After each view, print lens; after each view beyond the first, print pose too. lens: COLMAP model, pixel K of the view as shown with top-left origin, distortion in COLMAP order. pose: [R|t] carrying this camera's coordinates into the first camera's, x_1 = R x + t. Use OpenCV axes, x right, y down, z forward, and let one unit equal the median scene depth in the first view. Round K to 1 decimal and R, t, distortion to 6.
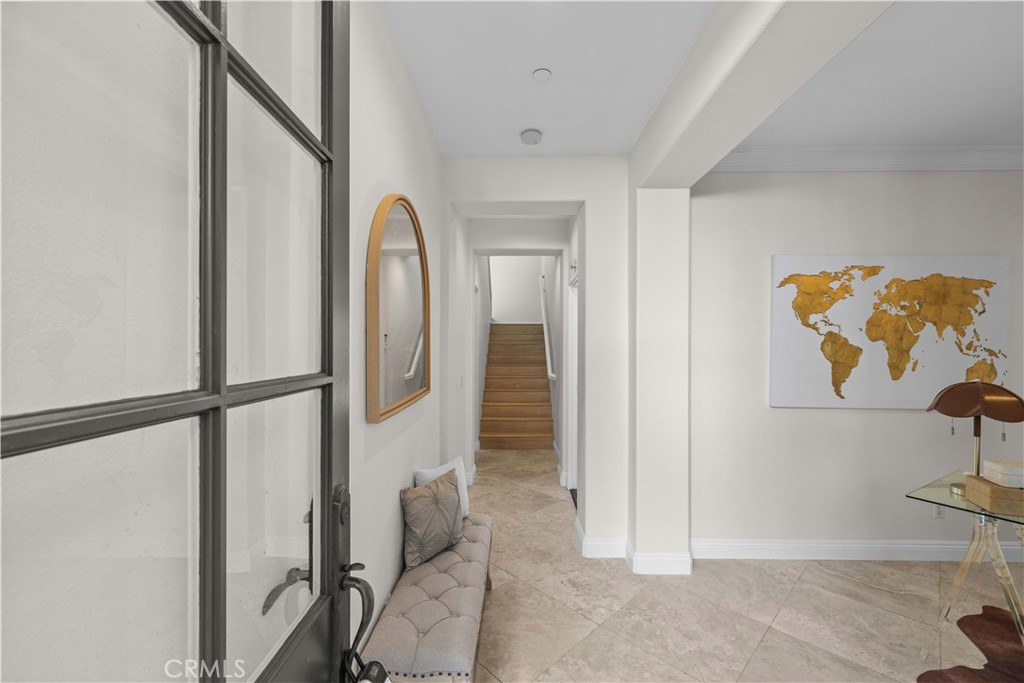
lens RADIAL K [[416.1, 0, 509.7], [0, 416.1, 346.0], [0, 0, 1]] dist [0.000564, -0.000005]
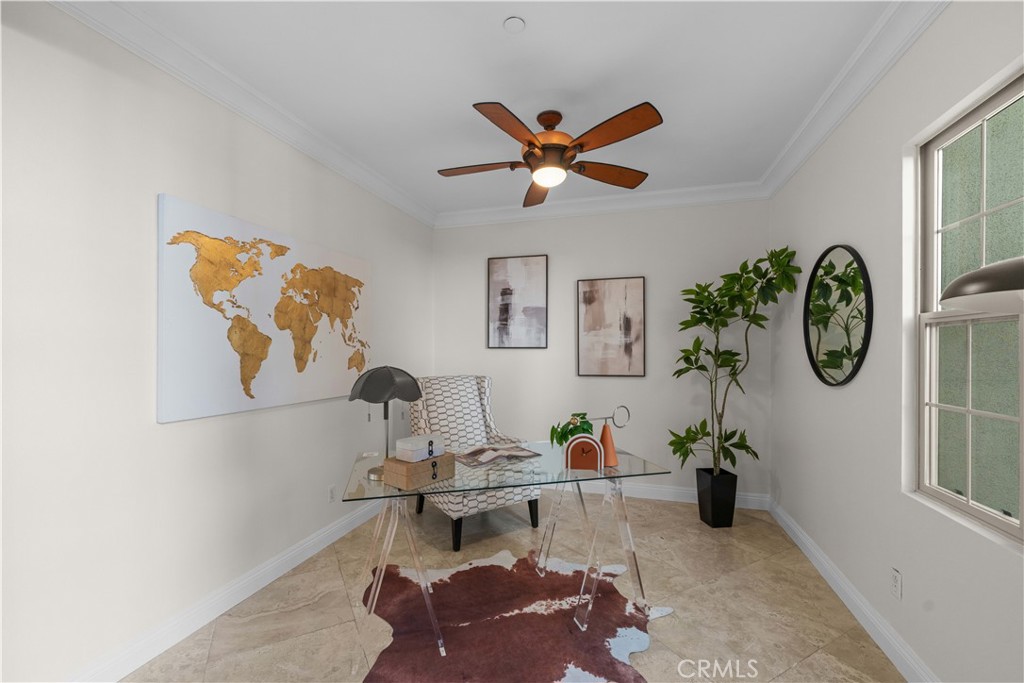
lens RADIAL K [[416.1, 0, 500.0], [0, 416.1, 353.7], [0, 0, 1]] dist [0.000564, -0.000005]
pose [[0.271092, -0.012166, 0.962477, 0.145949], [0.003360, 0.999926, 0.011693, 0.030941], [-0.962548, 0.000064, 0.271113, 0.313349]]
